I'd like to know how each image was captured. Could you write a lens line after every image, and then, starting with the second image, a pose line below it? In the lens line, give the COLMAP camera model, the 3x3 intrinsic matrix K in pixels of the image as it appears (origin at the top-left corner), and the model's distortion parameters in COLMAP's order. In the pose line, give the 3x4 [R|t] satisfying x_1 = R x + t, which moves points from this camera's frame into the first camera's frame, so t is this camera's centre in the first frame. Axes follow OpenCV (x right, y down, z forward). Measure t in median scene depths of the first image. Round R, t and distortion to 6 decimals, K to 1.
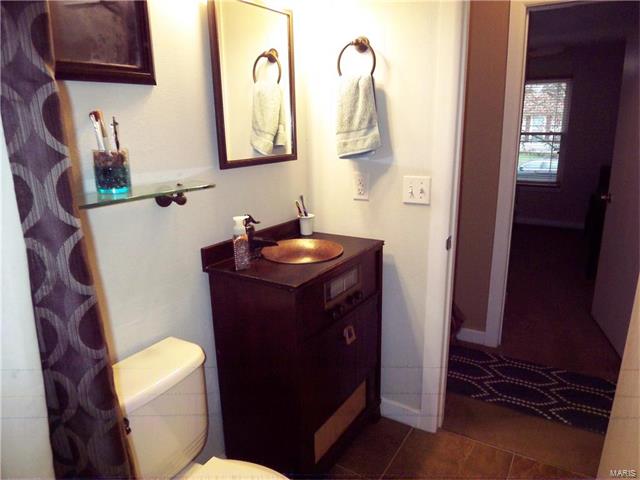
lens RADIAL K [[428.6, 0, 320.2], [0, 428.6, 243.0], [0, 0, 1]] dist [-0.034557, -0.025613]
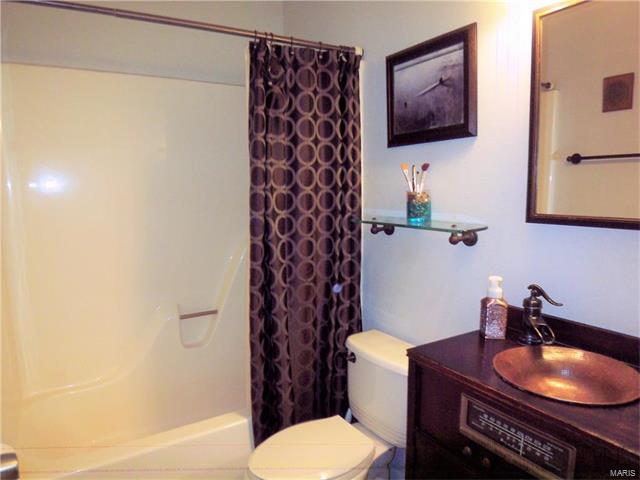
lens RADIAL K [[428.6, 0, 324.0], [0, 428.6, 239.5], [0, 0, 1]] dist [-0.034557, -0.025613]
pose [[-0.425370, 0.139358, -0.894226, 0.821638], [-0.206867, 0.946943, 0.245977, -0.313847], [0.881060, 0.289617, -0.373972, 1.164830]]
